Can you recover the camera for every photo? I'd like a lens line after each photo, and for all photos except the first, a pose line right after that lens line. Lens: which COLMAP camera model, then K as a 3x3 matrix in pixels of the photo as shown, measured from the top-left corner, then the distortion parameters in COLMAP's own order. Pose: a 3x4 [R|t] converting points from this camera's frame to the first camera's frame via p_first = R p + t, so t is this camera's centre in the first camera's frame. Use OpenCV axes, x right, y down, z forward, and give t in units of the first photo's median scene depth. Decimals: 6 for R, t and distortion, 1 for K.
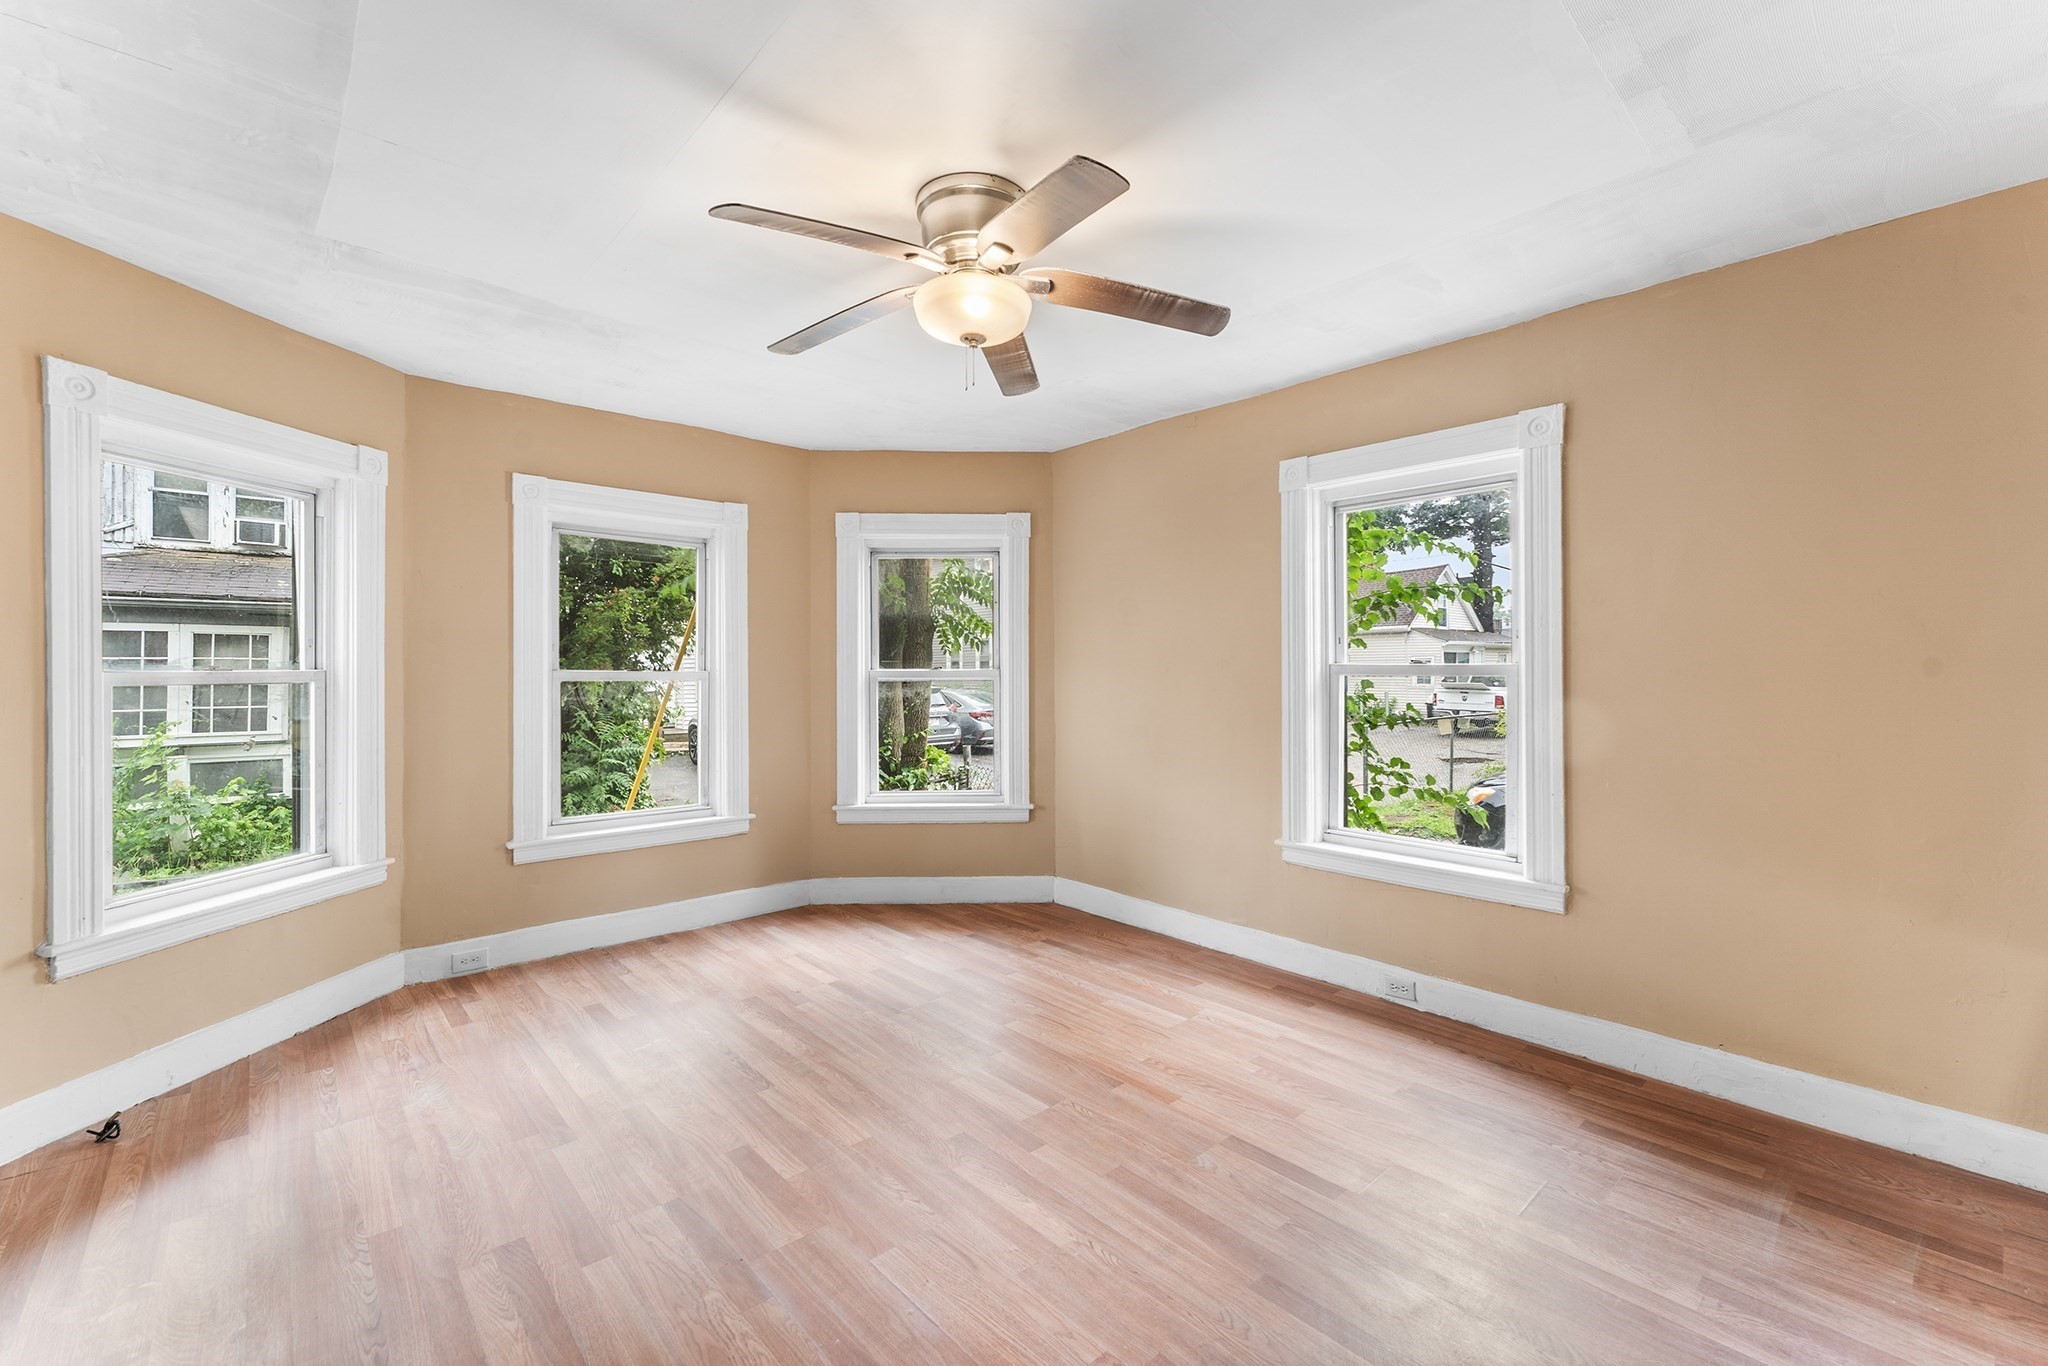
lens RADIAL K [[857.6, 0, 1025.4], [0, 857.6, 674.5], [0, 0, 1]] dist [0.000181, 0.000008]
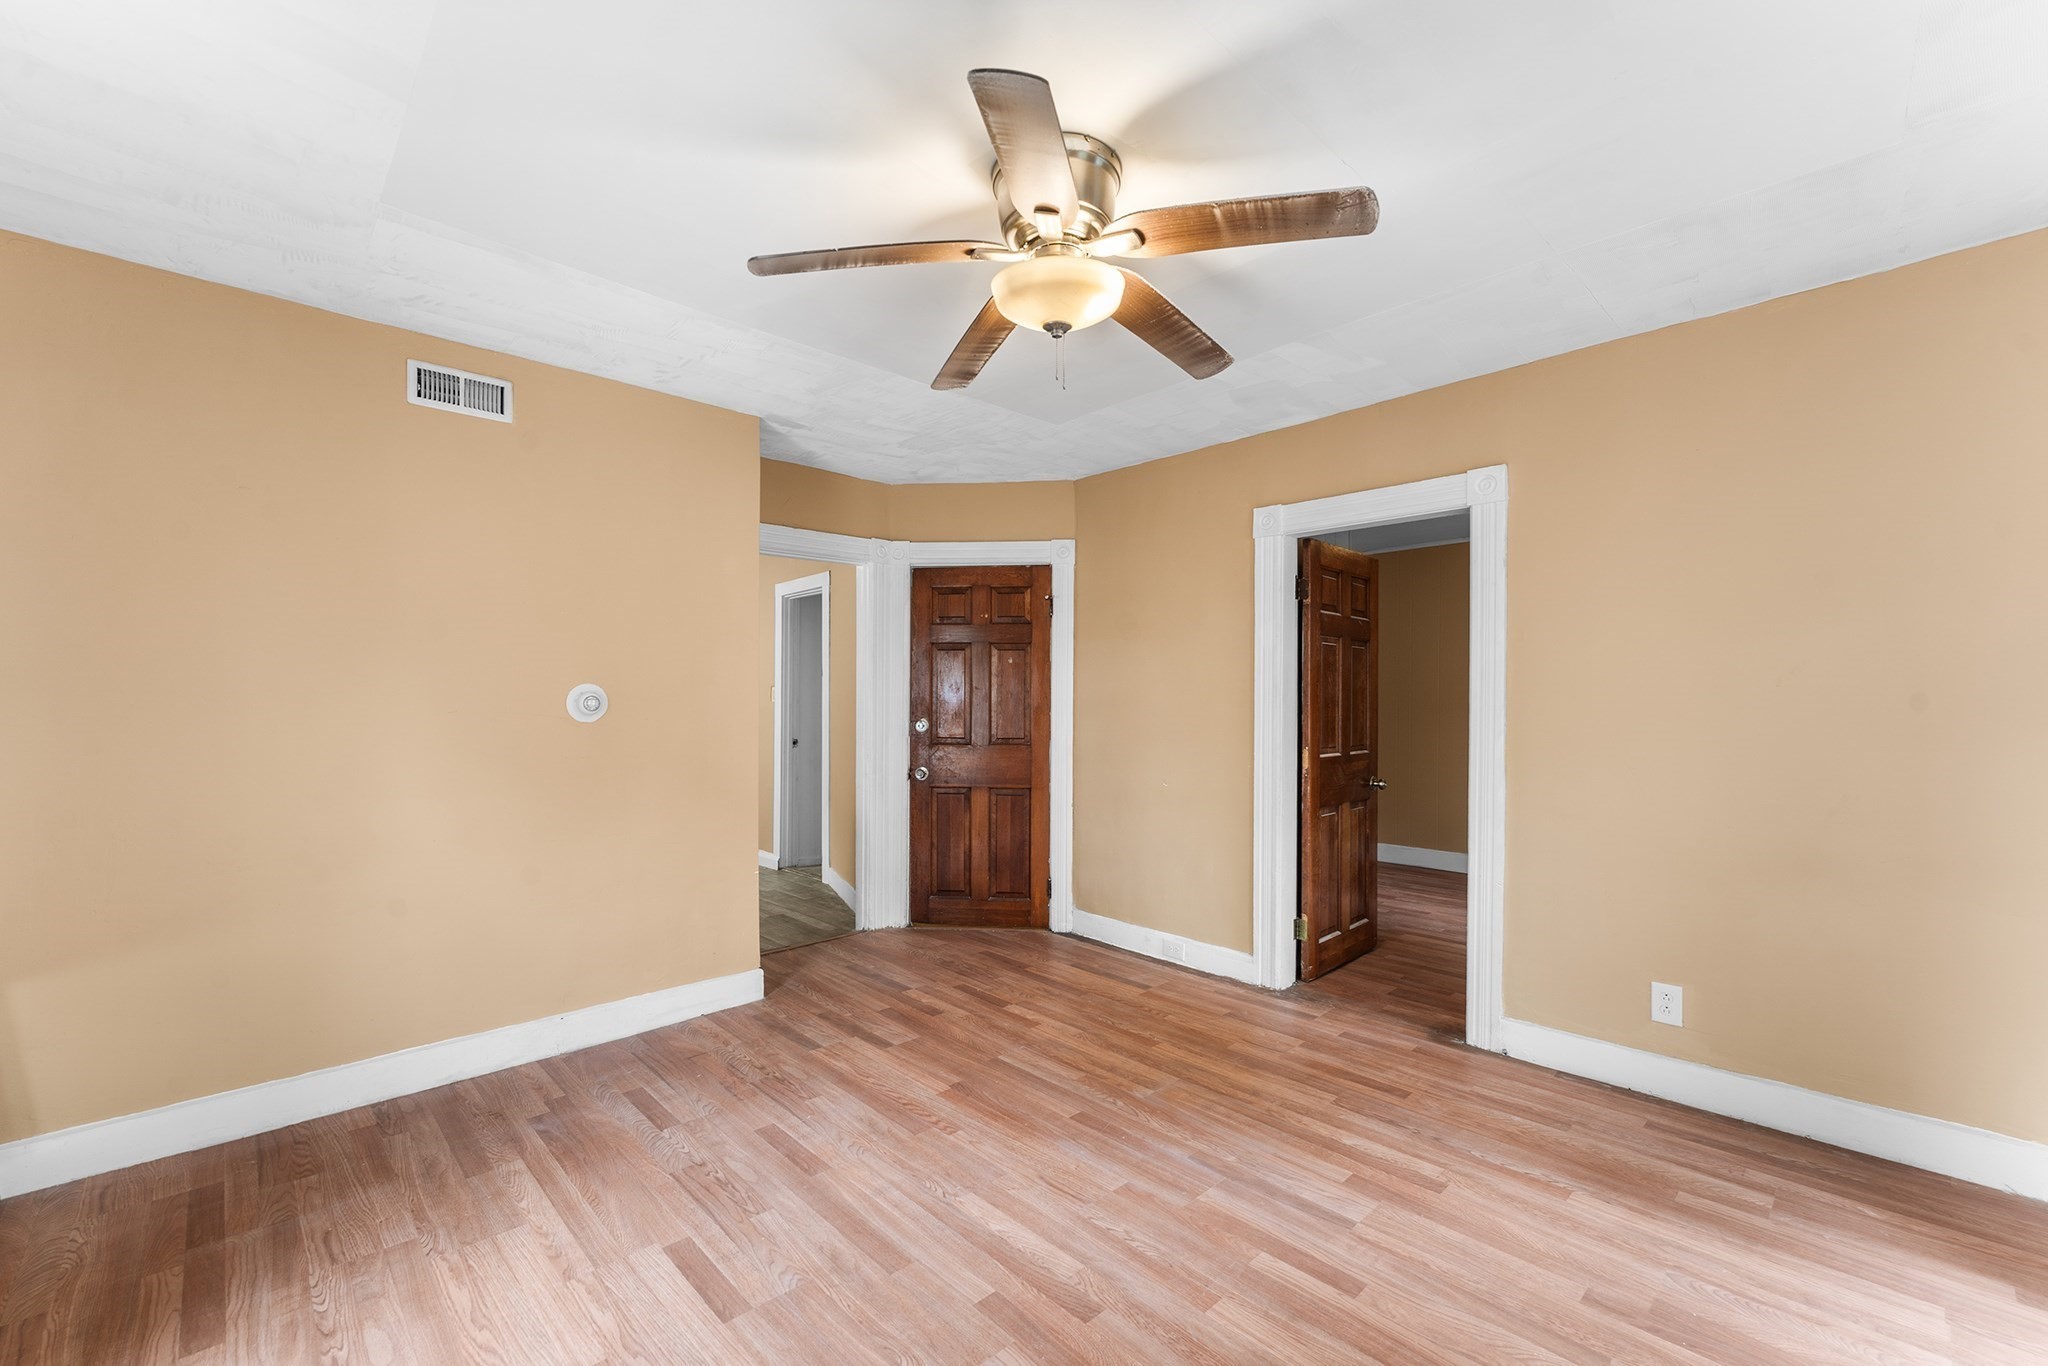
lens RADIAL K [[843.5, 0, 1026.7], [0, 843.5, 698.9], [0, 0, 1]] dist [-0.003321, -0.000319]
pose [[-0.999424, 0.001637, -0.033886, 0.002645], [0.001648, 0.999999, -0.000307, -0.004798], [0.033885, -0.000363, -0.999426, 2.040413]]
